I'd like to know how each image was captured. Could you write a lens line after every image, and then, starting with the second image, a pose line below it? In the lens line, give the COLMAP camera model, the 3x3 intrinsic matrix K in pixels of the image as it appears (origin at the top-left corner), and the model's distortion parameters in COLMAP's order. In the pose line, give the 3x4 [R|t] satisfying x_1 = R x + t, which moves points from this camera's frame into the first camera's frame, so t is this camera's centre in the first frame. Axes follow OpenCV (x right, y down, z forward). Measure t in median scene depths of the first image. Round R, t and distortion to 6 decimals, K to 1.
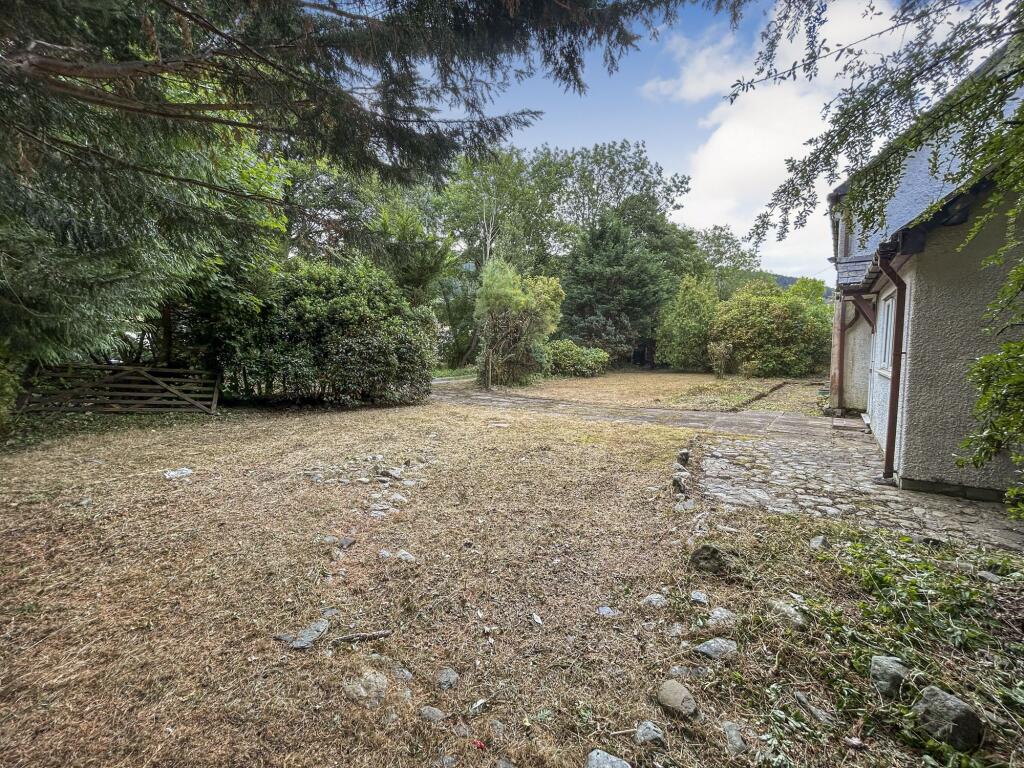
lens RADIAL K [[427.5, 0, 501.8], [0, 427.5, 384.0], [0, 0, 1]] dist [0.001369, 0.000904]
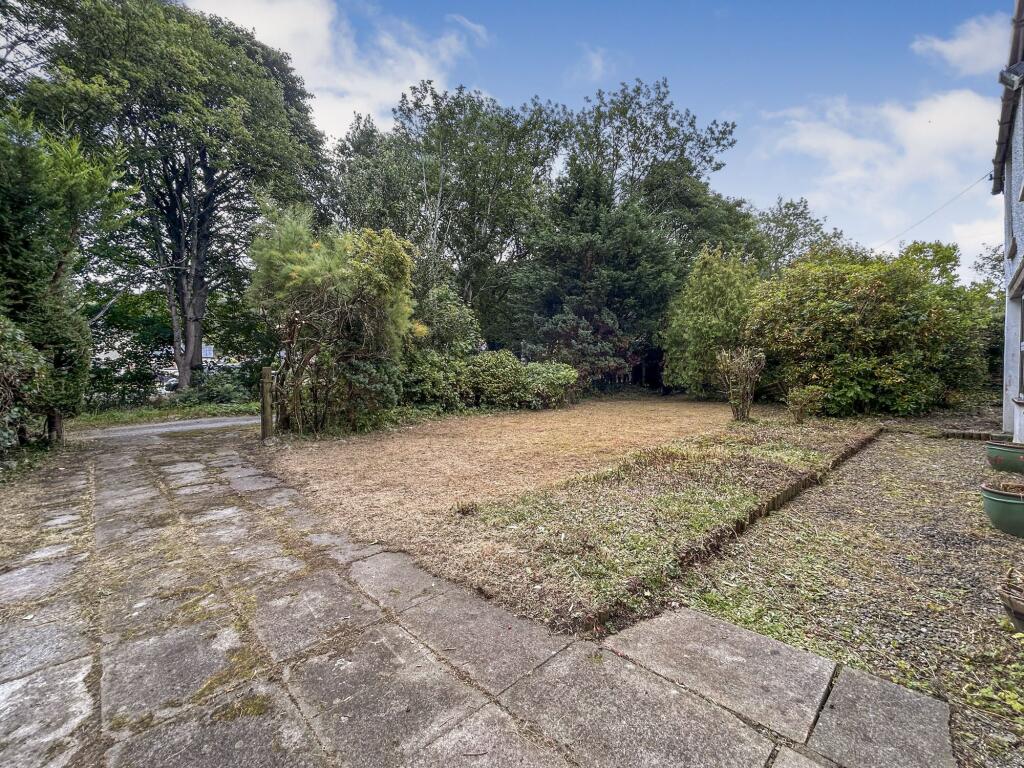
lens RADIAL K [[427.5, 0, 521.8], [0, 427.5, 382.5], [0, 0, 1]] dist [0.001369, 0.000904]
pose [[0.990710, -0.001796, -0.135977, 0.254646], [-0.003962, 0.999107, -0.042062, -0.027893], [0.135931, 0.042210, 0.989819, 0.362963]]
